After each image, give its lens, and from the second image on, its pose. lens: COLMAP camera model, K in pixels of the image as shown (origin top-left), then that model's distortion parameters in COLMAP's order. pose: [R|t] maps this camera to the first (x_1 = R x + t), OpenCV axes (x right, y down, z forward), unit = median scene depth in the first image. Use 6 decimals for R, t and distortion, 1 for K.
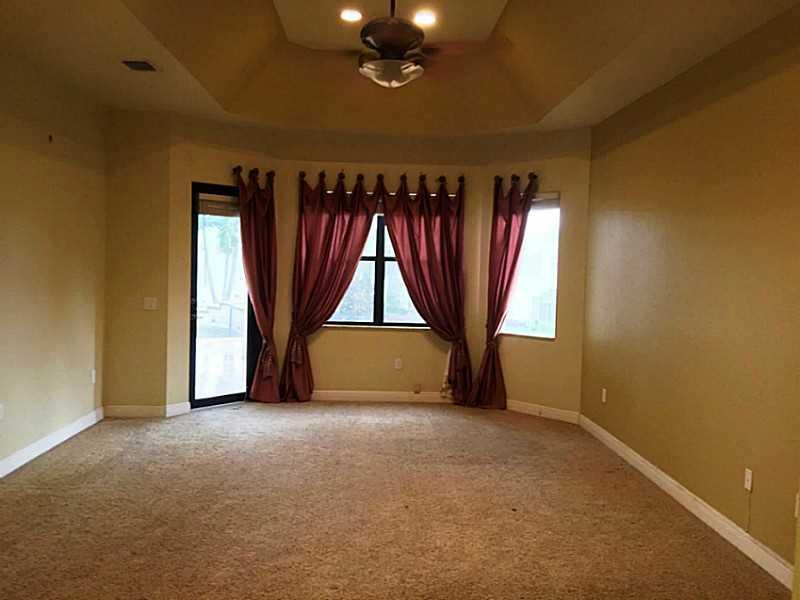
lens RADIAL K [[677.6, 0, 403.7], [0, 677.6, 300.8], [0, 0, 1]] dist [0.007145, -0.006340]
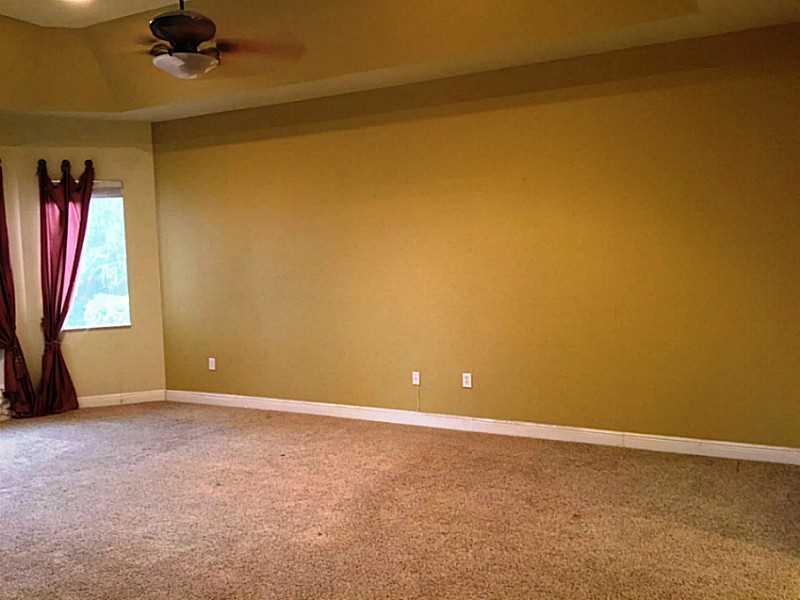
lens RADIAL K [[677.6, 0, 403.7], [0, 677.6, 300.8], [0, 0, 1]] dist [0.007145, -0.006340]
pose [[0.447640, -0.109838, 0.887442, -0.488506], [0.089027, 0.992971, 0.077993, -0.023390], [-0.889771, 0.044093, 0.454272, 0.162718]]
